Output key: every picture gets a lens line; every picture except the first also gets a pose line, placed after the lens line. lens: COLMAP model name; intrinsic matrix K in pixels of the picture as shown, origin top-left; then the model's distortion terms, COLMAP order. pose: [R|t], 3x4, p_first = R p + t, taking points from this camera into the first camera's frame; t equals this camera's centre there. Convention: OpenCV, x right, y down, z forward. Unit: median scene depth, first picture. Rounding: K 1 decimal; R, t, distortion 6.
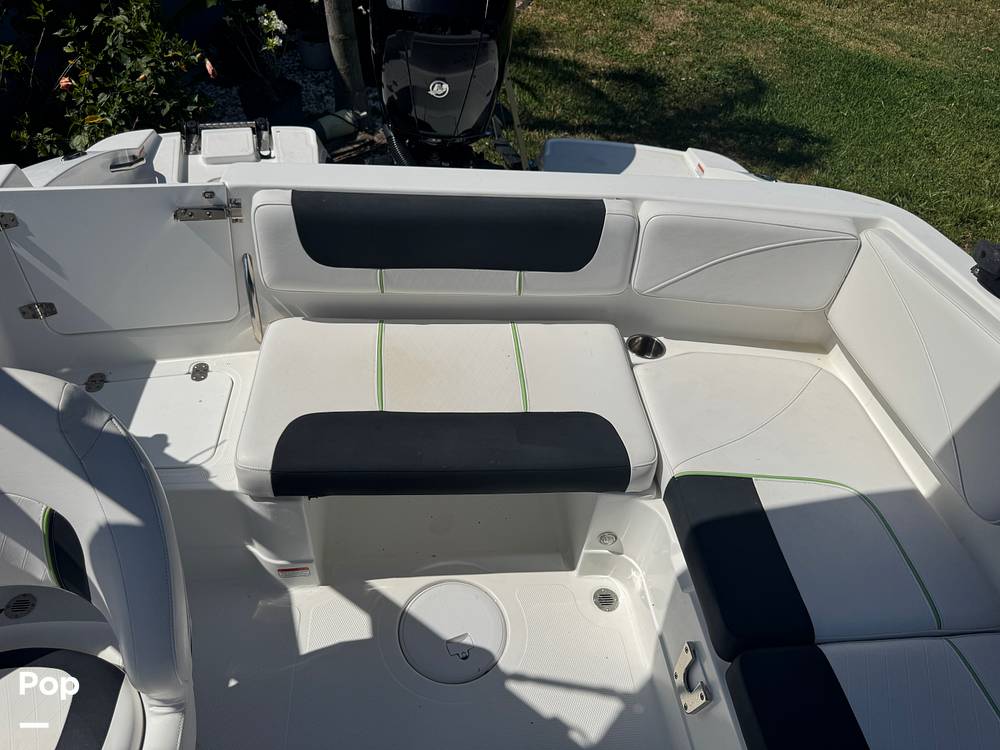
lens RADIAL K [[713.3, 0, 491.6], [0, 713.3, 375.5], [0, 0, 1]] dist [0.062357, -0.083242]
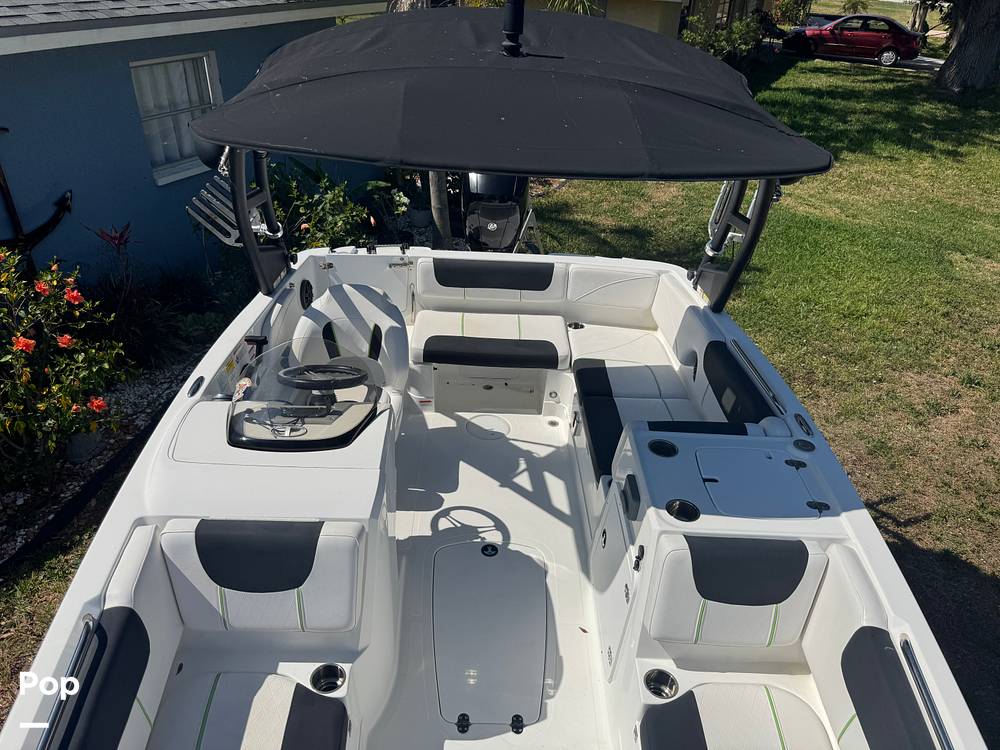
lens RADIAL K [[713.3, 0, 492.5], [0, 713.3, 373.5], [0, 0, 1]] dist [0.062357, -0.083242]
pose [[0.996364, 0.013434, -0.084136, 0.154977], [-0.031143, 0.976584, -0.212870, 0.665407], [0.079306, 0.214717, 0.973451, -1.344016]]
